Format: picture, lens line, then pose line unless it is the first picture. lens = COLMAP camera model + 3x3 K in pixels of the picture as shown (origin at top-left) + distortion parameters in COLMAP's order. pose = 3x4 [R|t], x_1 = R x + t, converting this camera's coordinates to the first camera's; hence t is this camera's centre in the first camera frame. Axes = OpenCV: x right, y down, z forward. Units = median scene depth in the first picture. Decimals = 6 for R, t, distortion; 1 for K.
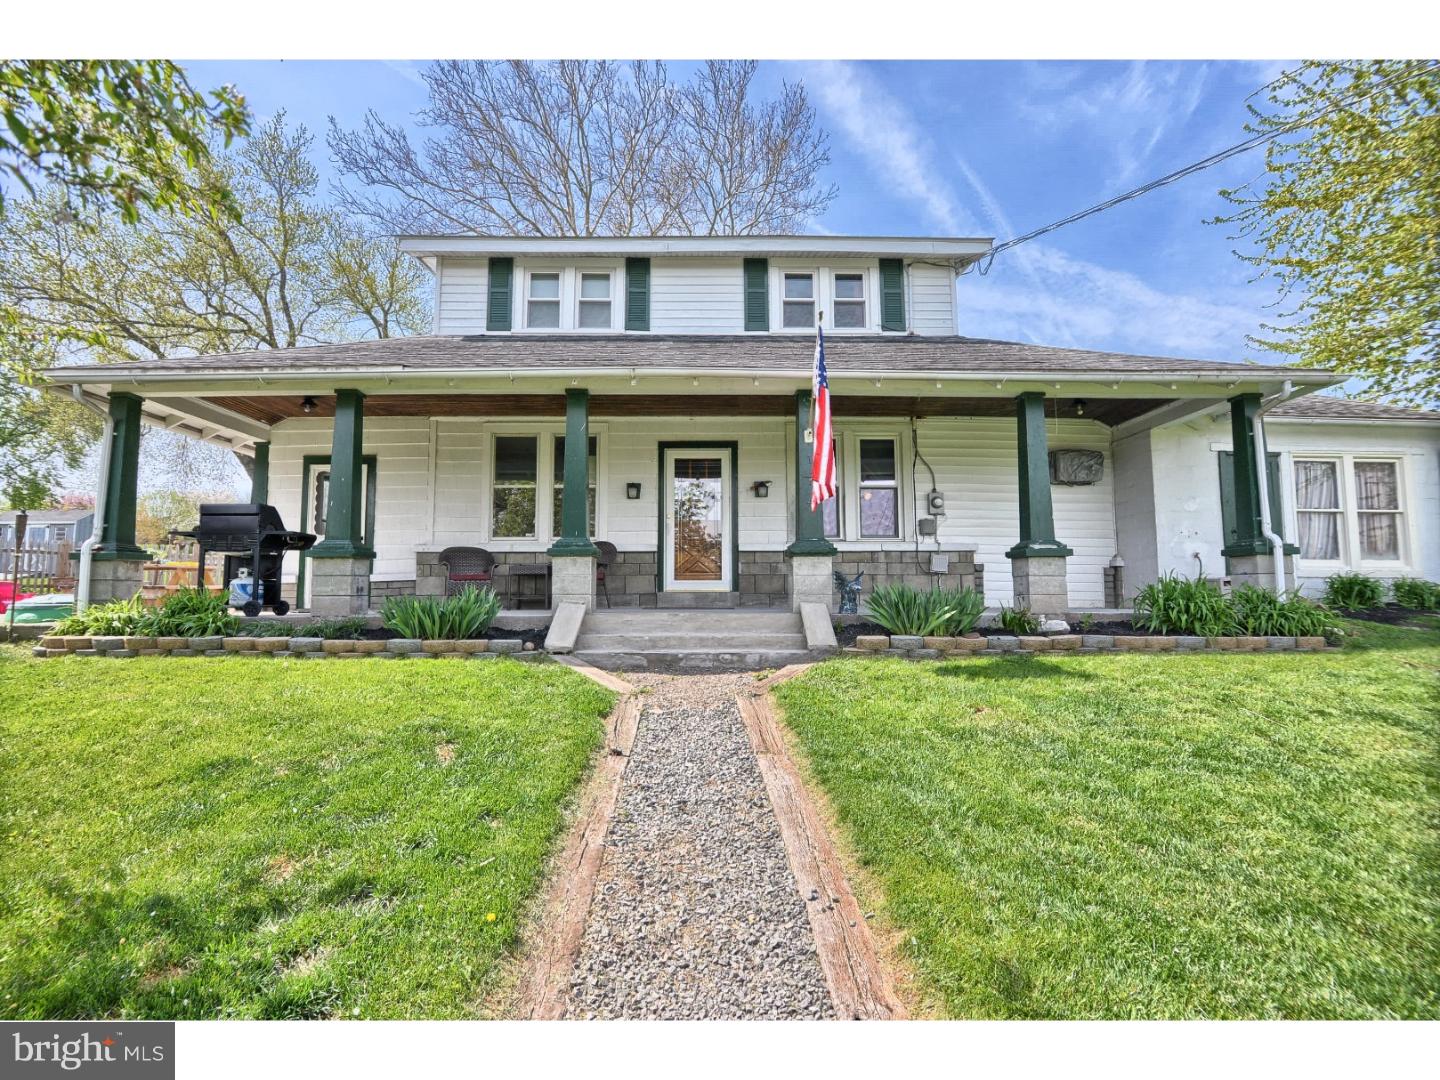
lens RADIAL K [[693.9, 0, 713.4], [0, 693.9, 536.1], [0, 0, 1]] dist [-0.024050, -0.000778]
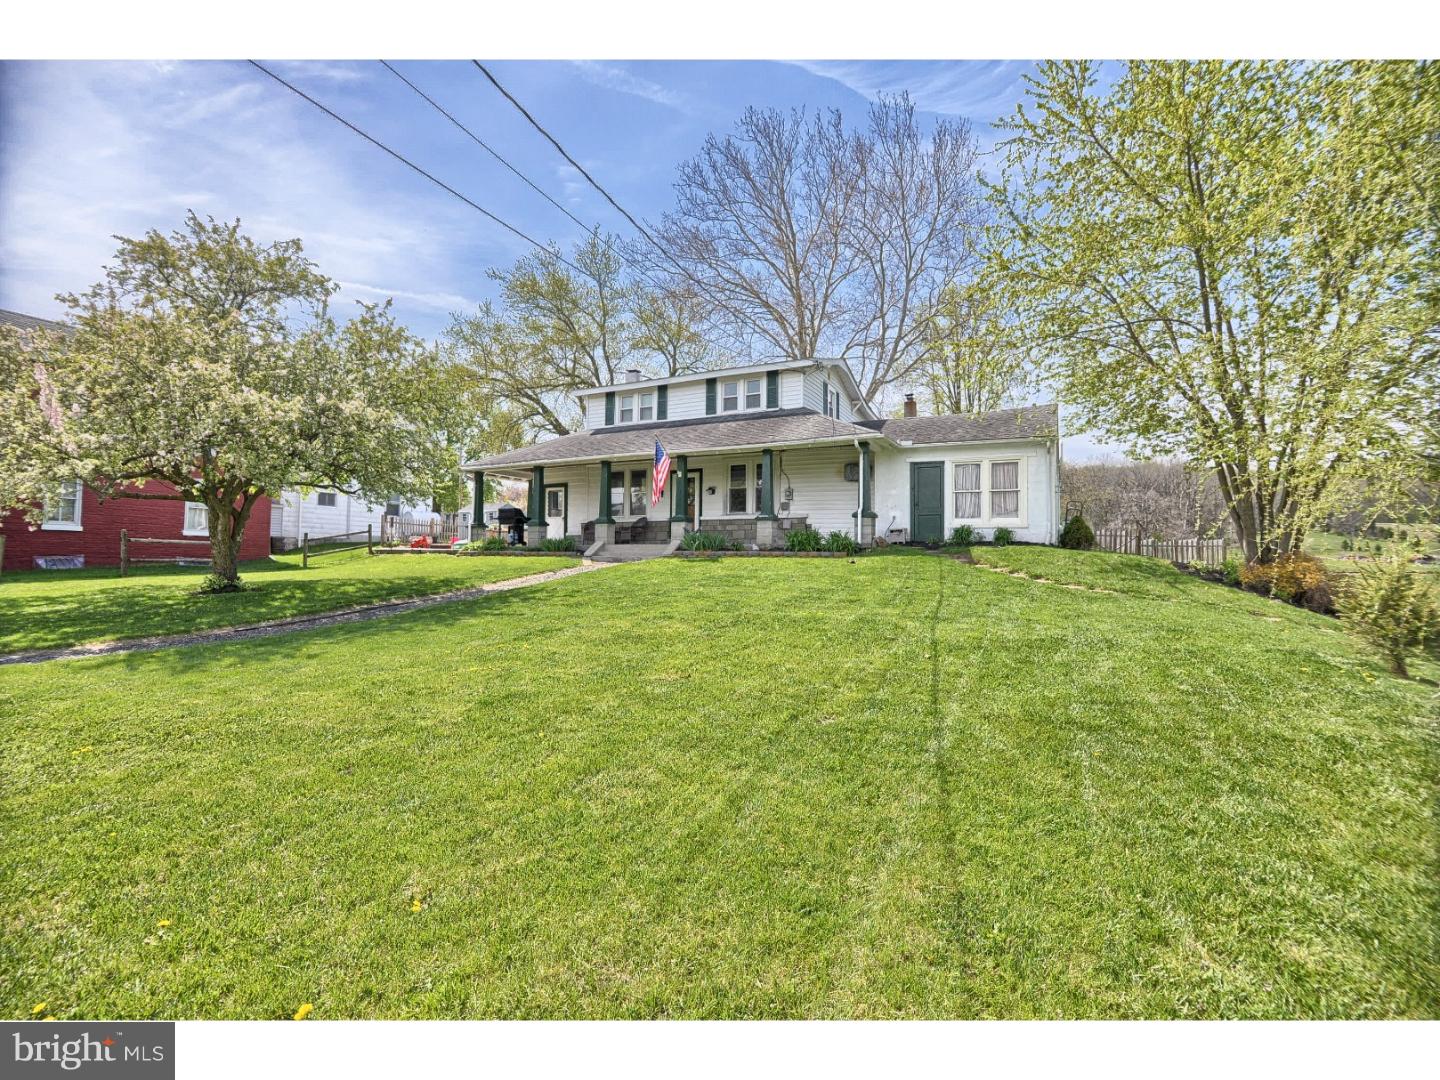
lens RADIAL K [[693.9, 0, 713.4], [0, 693.9, 536.1], [0, 0, 1]] dist [-0.024050, -0.000778]
pose [[0.887457, -0.010587, -0.460769, 1.041858], [0.026550, 0.999250, 0.028177, 0.011204], [0.460125, -0.037240, 0.887073, -0.878053]]
